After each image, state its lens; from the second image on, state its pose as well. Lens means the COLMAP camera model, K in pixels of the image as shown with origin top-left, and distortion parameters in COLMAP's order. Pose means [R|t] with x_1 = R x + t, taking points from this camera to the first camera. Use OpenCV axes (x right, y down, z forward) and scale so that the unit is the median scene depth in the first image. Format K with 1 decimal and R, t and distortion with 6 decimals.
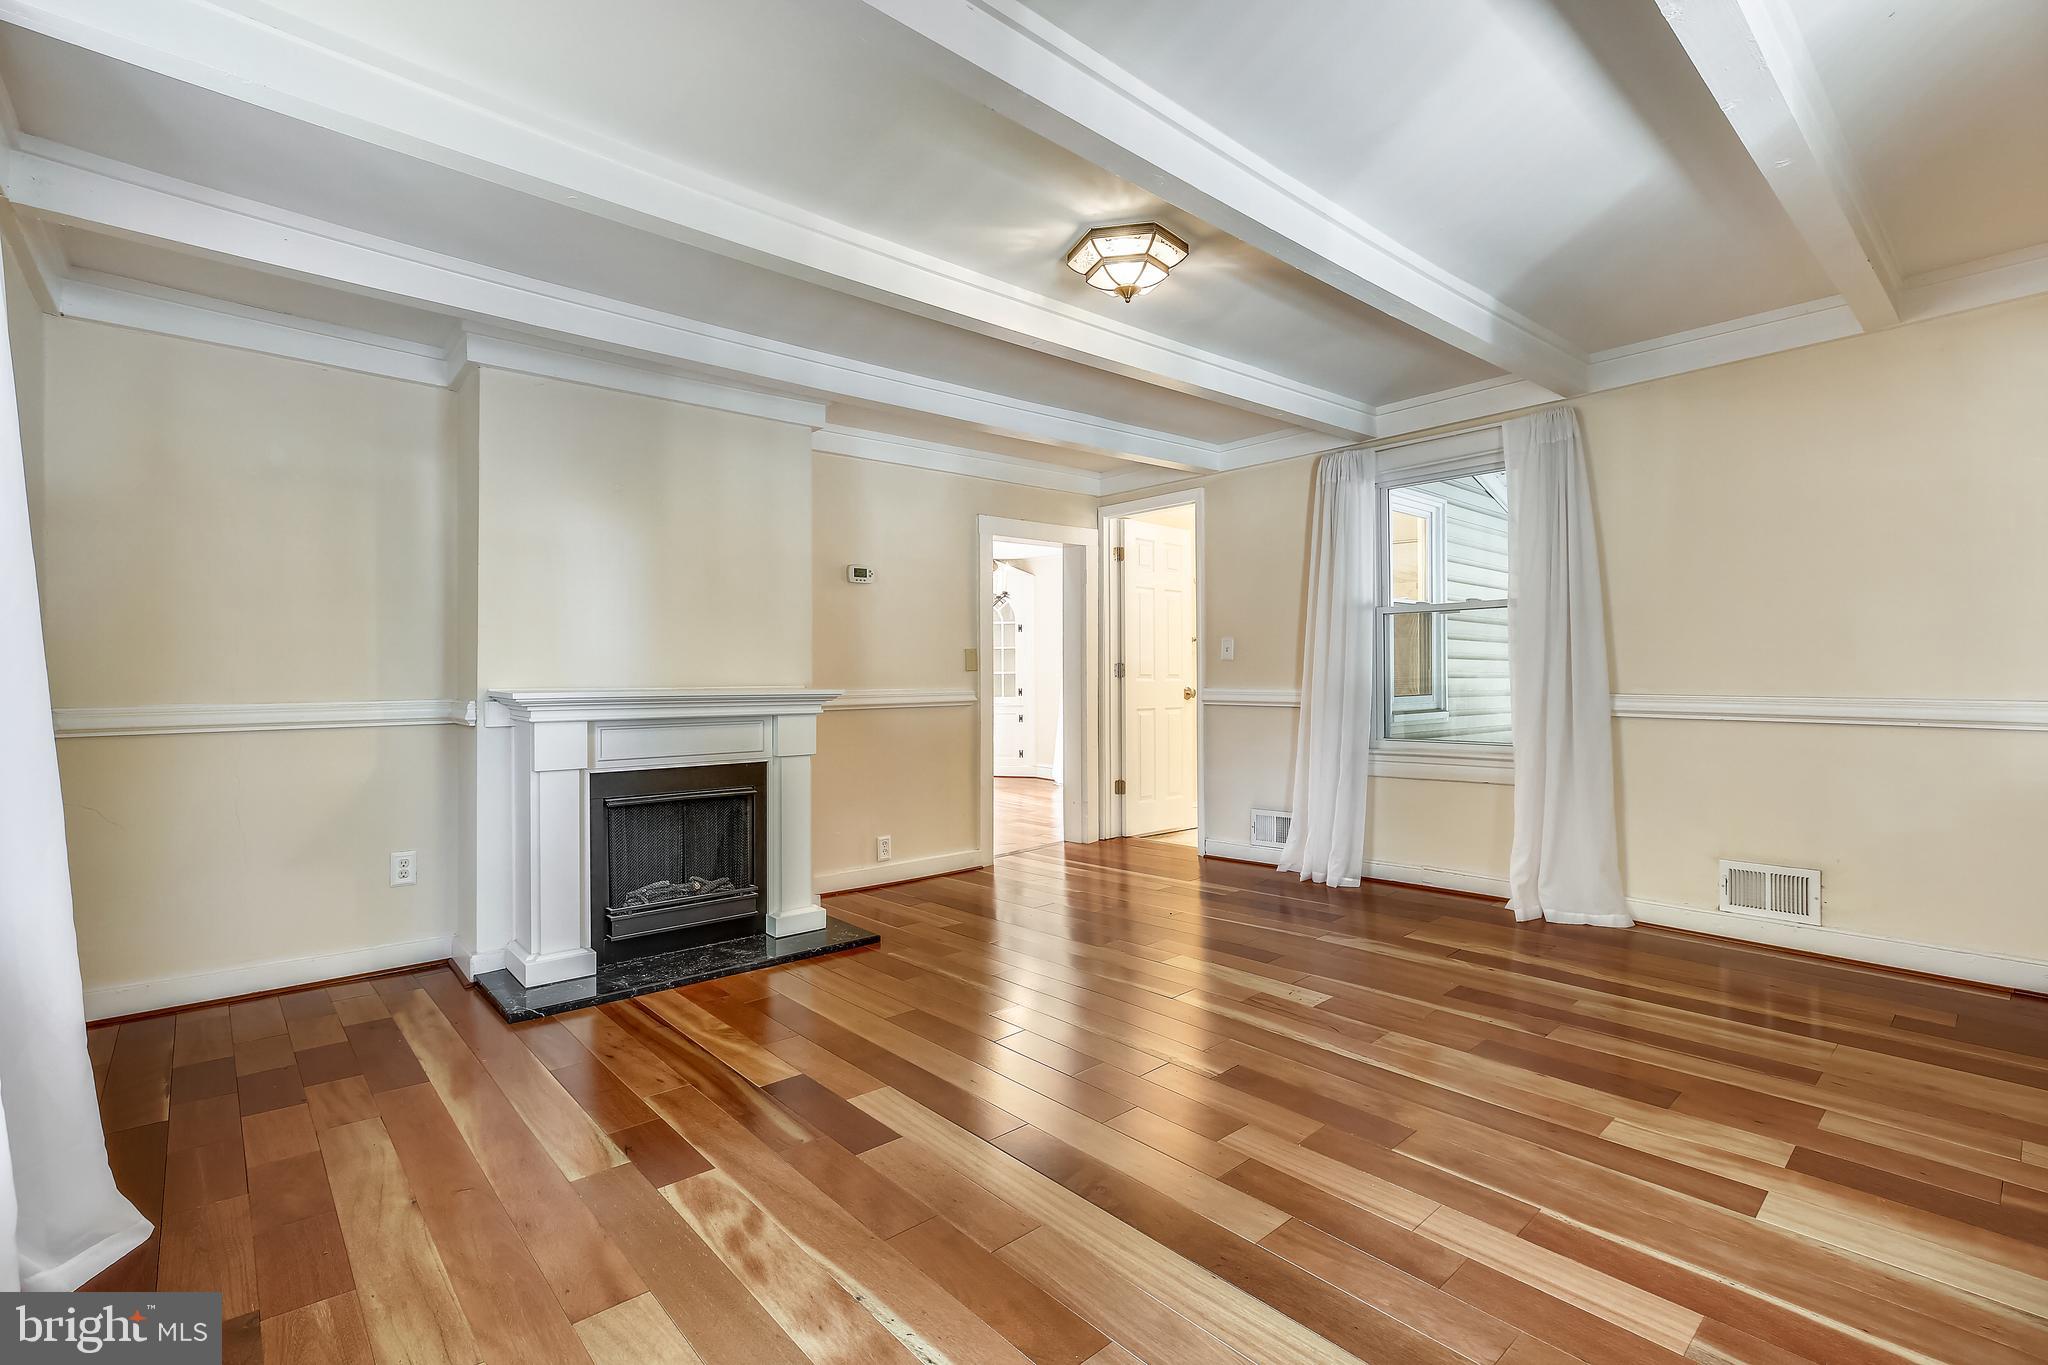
lens RADIAL K [[925.7, 0, 1023.8], [0, 925.7, 675.6], [0, 0, 1]] dist [-0.029057, 0.000452]
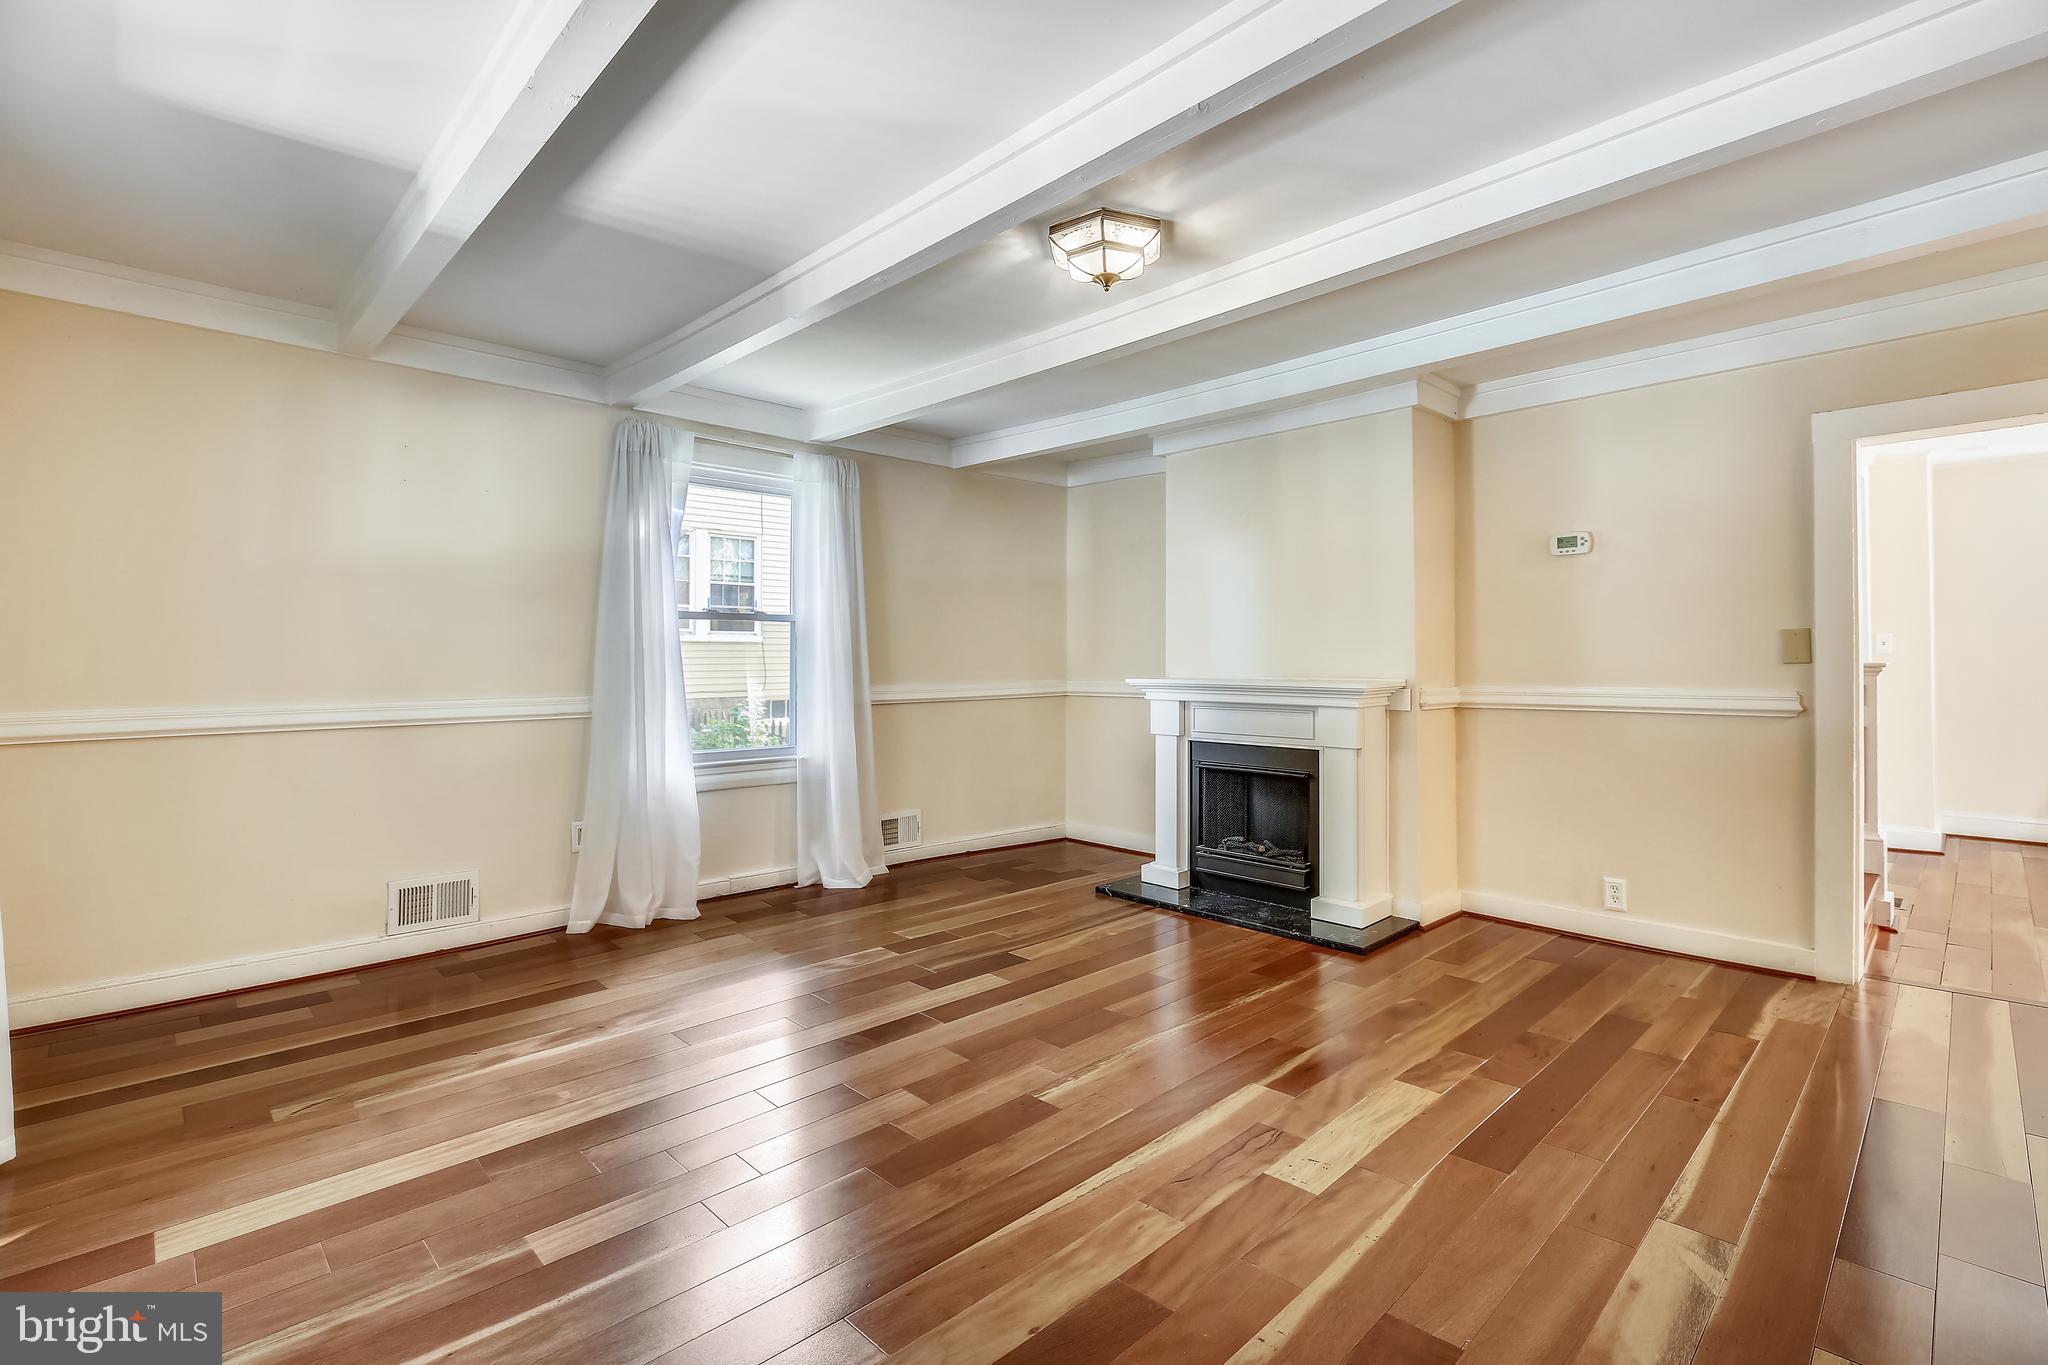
lens RADIAL K [[932.8, 0, 1022.9], [0, 932.8, 640.9], [0, 0, 1]] dist [-0.025784, 0.000281]
pose [[0.043971, -0.011976, -0.998961, 0.850369], [0.000217, 0.999928, -0.011978, -0.020953], [0.999033, 0.000310, 0.043970, 0.679599]]
